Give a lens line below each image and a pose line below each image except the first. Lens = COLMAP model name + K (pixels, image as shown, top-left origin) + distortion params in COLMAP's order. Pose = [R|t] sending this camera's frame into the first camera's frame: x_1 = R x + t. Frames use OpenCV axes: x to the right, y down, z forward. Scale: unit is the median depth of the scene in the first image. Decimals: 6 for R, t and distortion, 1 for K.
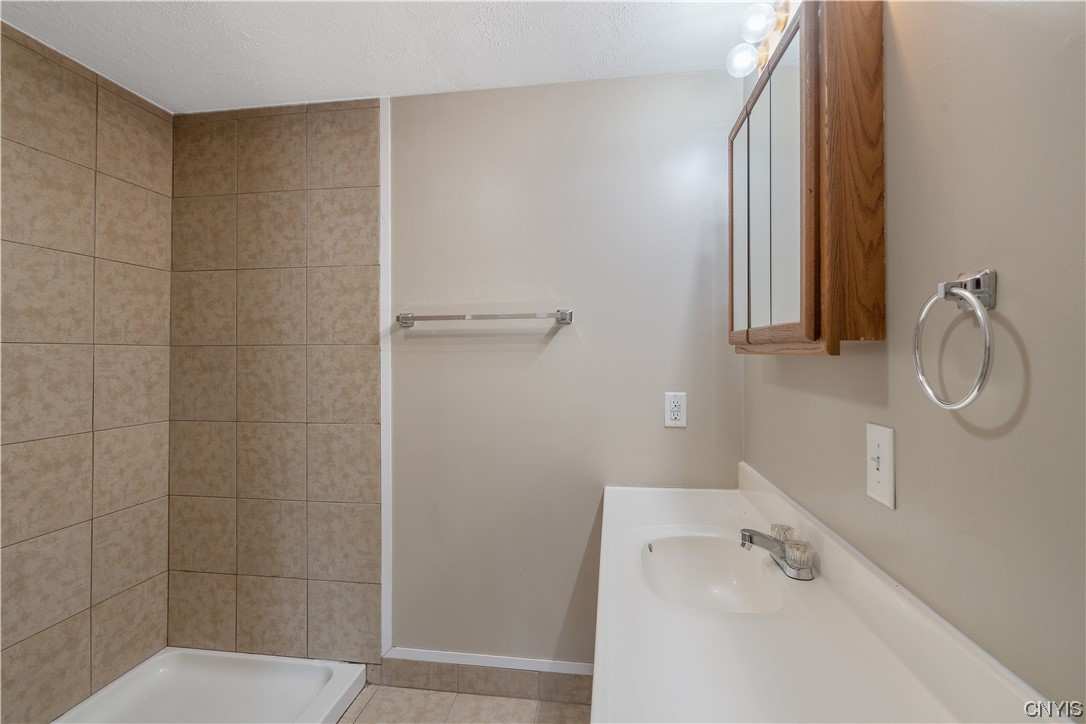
lens RADIAL K [[498.2, 0, 545.0], [0, 498.2, 341.1], [0, 0, 1]] dist [-0.003208, 0.000450]
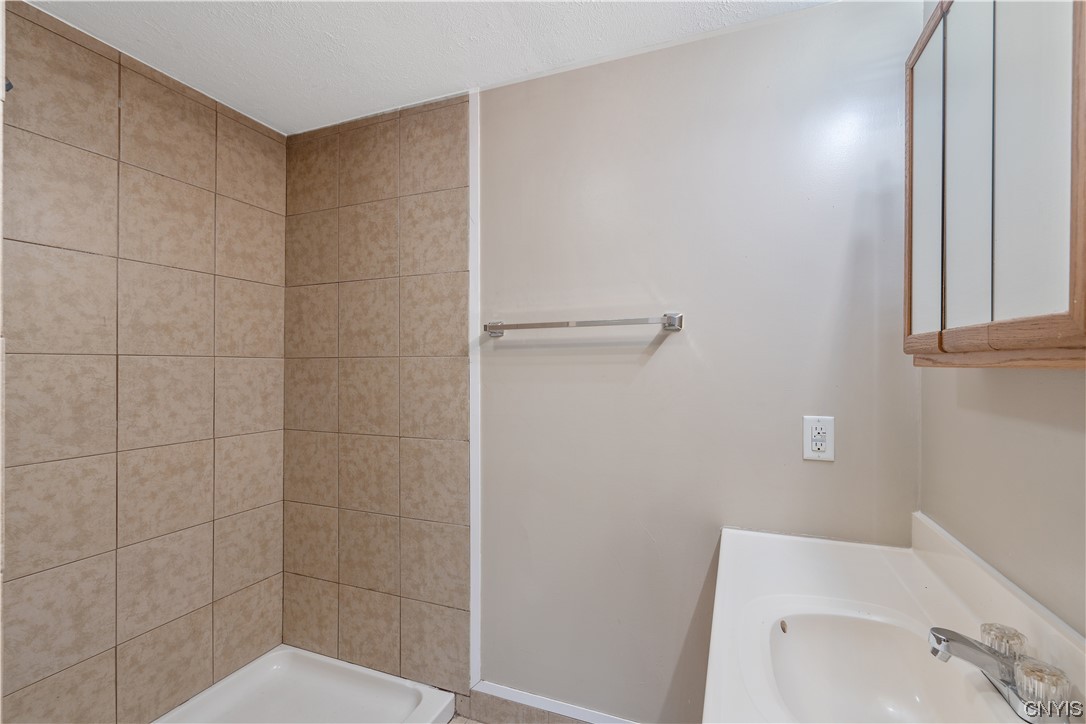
lens RADIAL K [[491.9, 0, 542.1], [0, 491.9, 364.9], [0, 0, 1]] dist [-0.004980, 0.000575]
pose [[0.970356, 0.001089, -0.241678, 0.025799], [0.004371, 0.999747, 0.022056, 0.003937], [0.241641, -0.022459, 0.970106, 0.144386]]
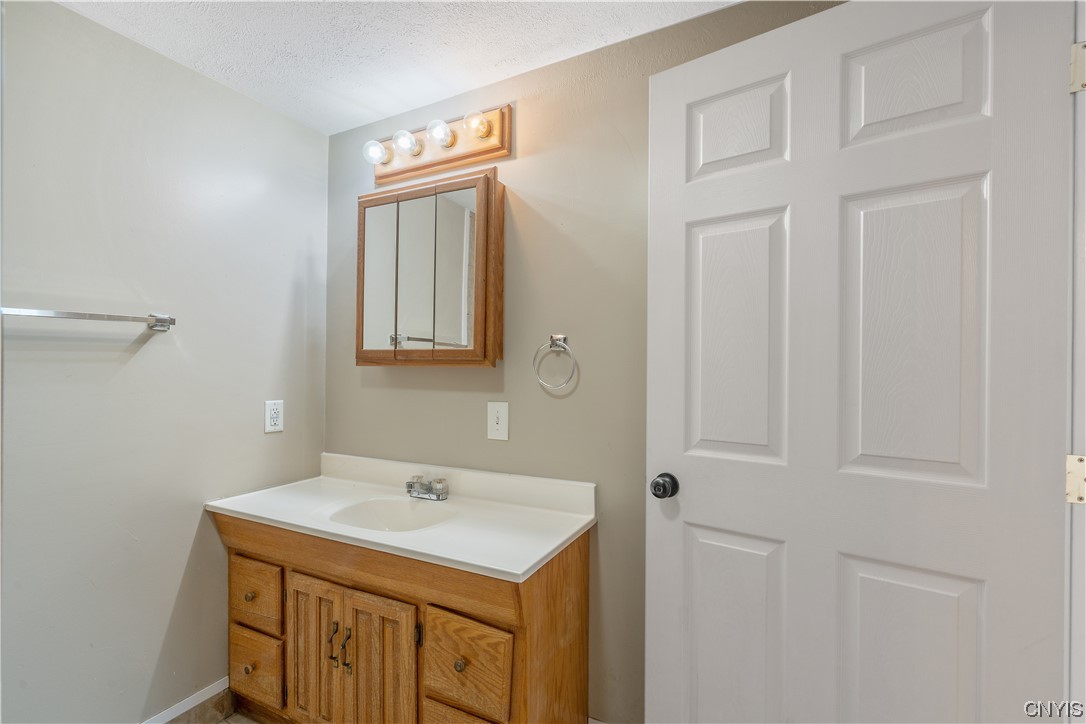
lens RADIAL K [[491.9, 0, 542.1], [0, 491.9, 364.9], [0, 0, 1]] dist [-0.004980, 0.000575]
pose [[0.323951, 0.005134, 0.946060, -0.552851], [-0.029960, 0.999539, 0.004835, 0.001081], [-0.945599, -0.029910, 0.323955, 0.084864]]
